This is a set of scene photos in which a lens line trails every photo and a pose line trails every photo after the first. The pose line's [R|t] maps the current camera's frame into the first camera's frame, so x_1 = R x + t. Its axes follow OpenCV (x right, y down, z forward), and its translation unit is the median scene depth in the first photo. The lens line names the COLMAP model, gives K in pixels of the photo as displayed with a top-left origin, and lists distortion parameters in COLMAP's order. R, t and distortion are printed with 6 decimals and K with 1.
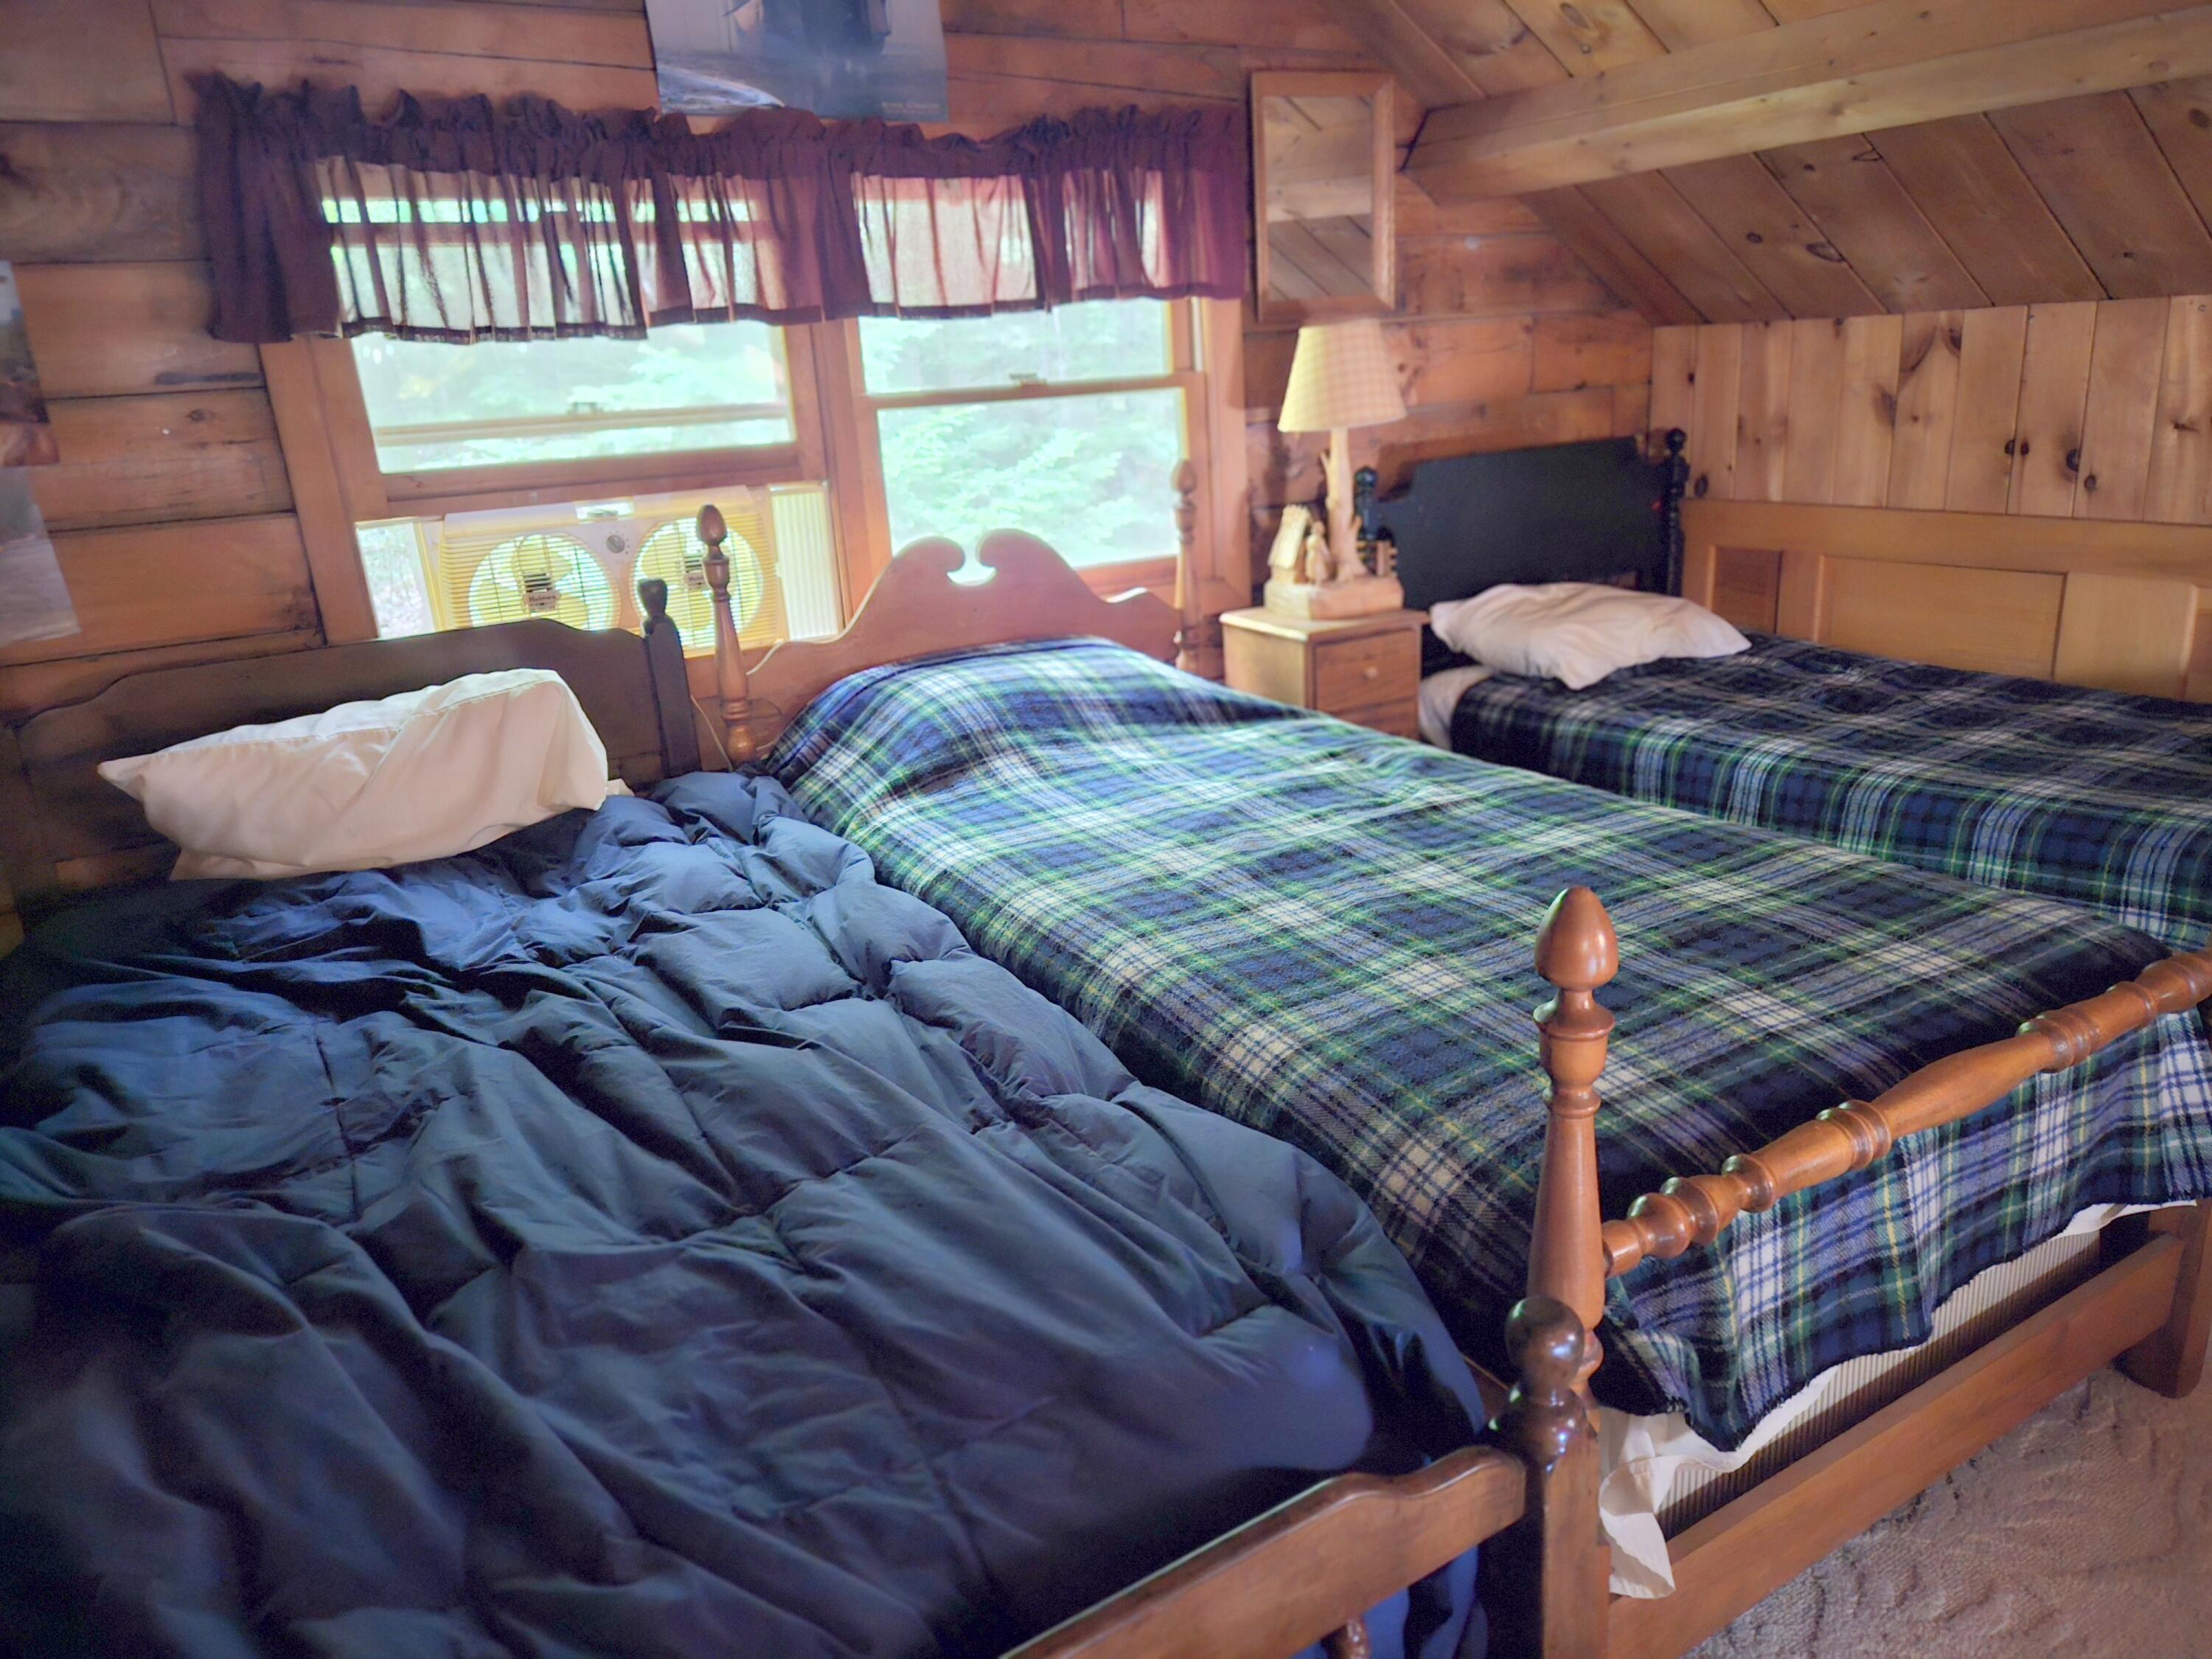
lens RADIAL K [[1490.8, 0, 1106.0], [0, 1490.8, 829.5], [0, 0, 1]] dist [0.043636, -0.002158]
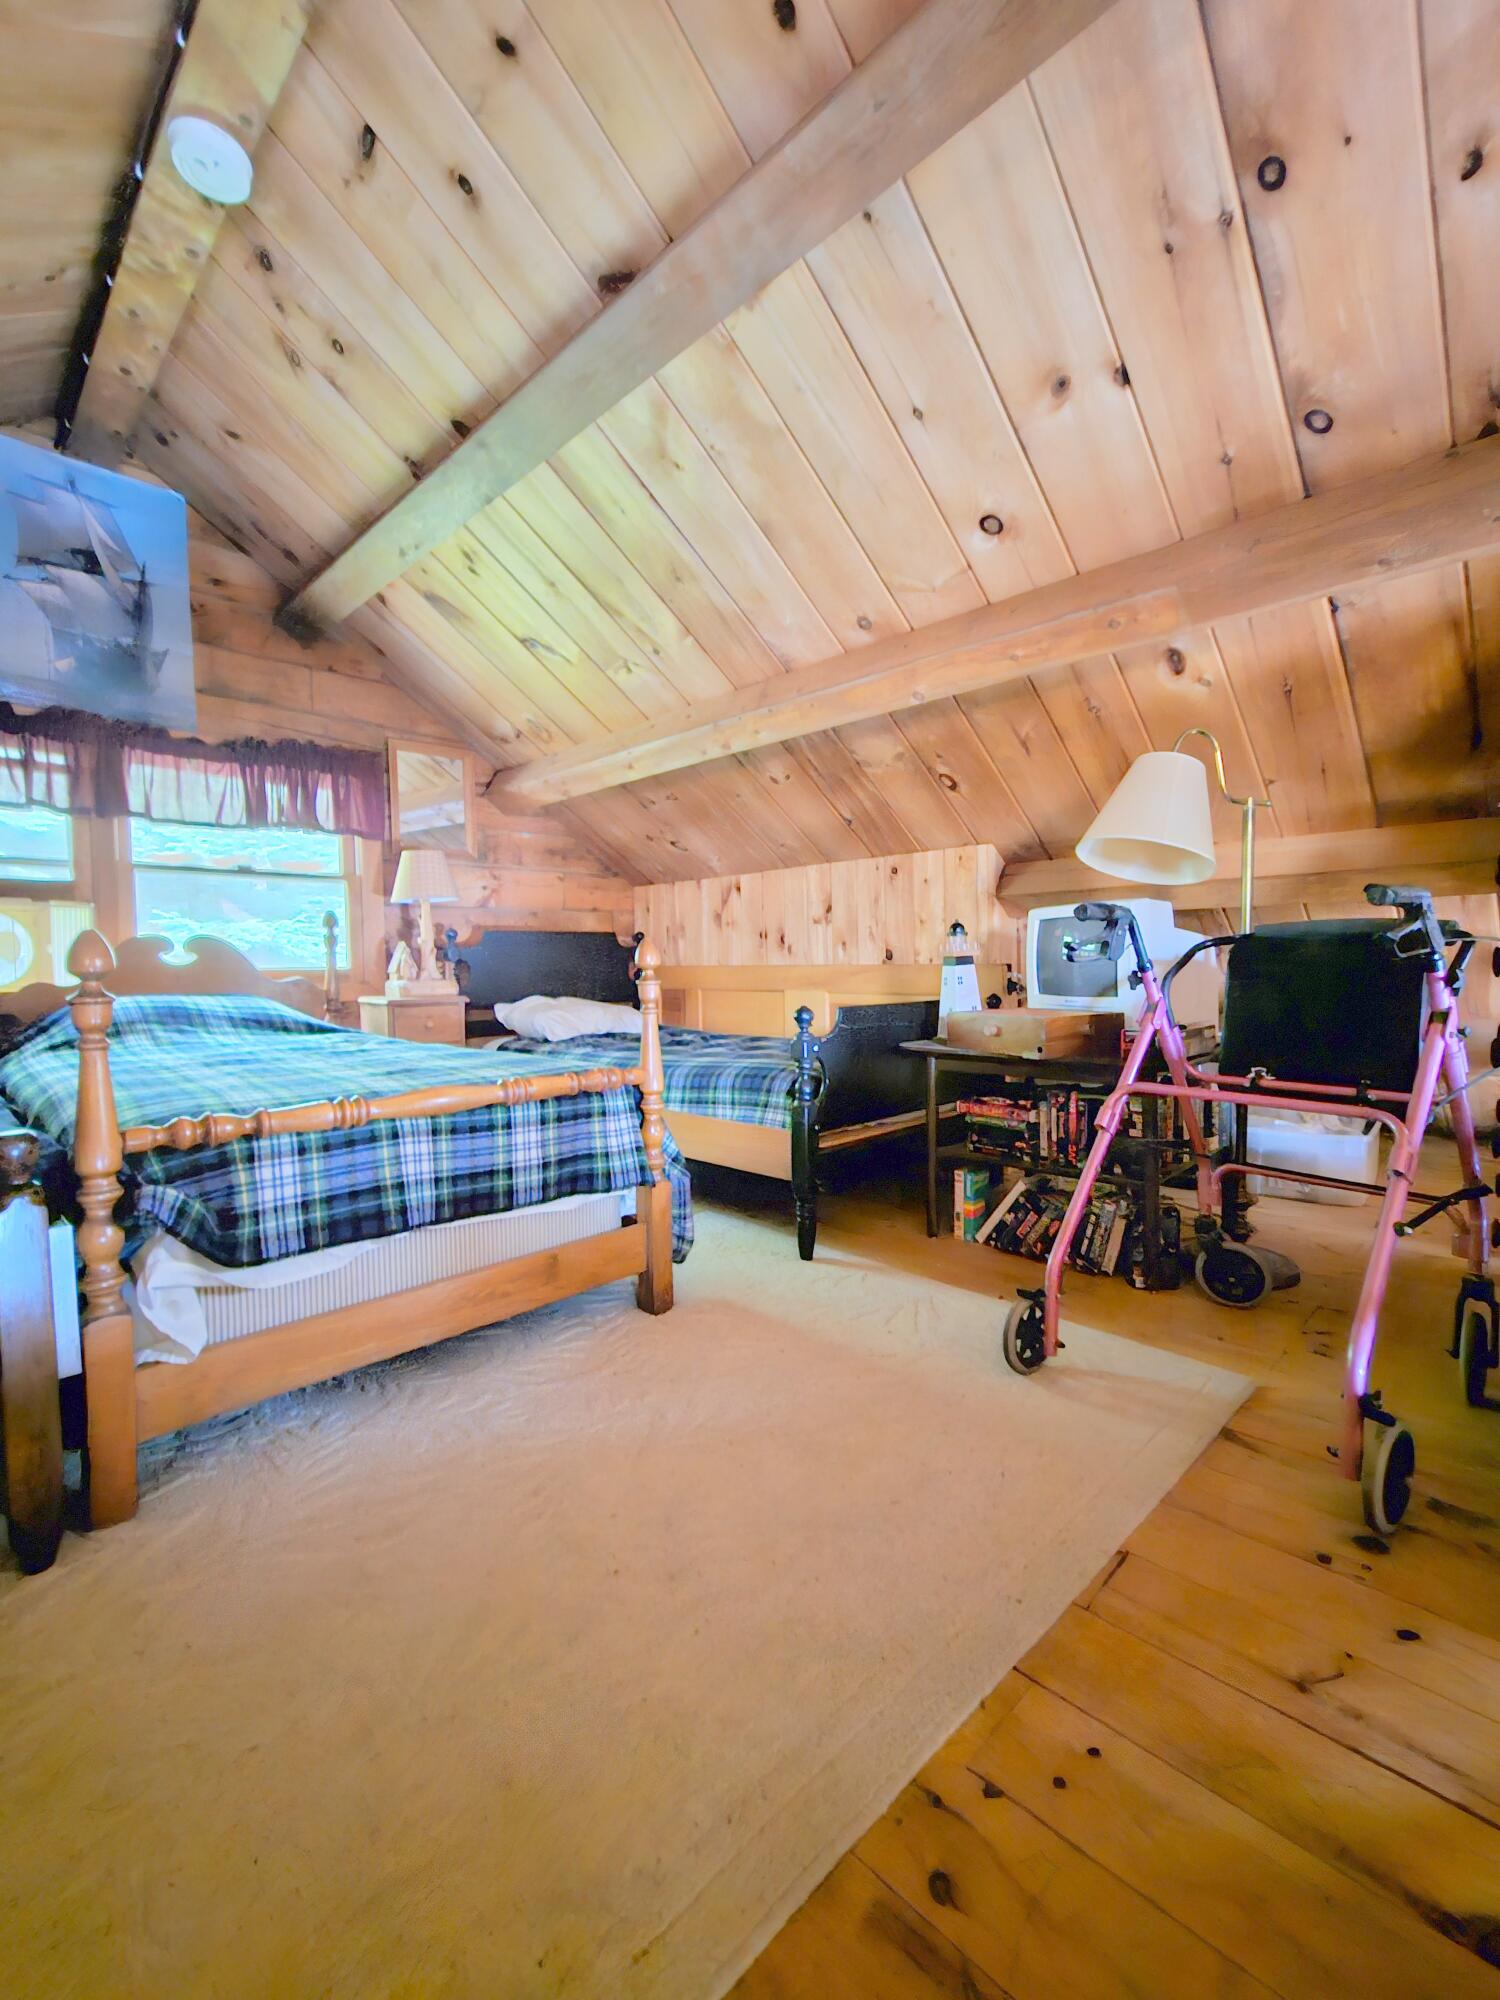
lens RADIAL K [[841.6, 0, 750.0], [0, 841.6, 1000.0], [0, 0, 1]] dist [-0.001766, -0.000202]
pose [[0.970503, 0.034374, 0.238626, 0.313268], [0.031957, 0.962708, -0.268647, 0.159251], [-0.238962, 0.268348, 0.933213, -0.080579]]
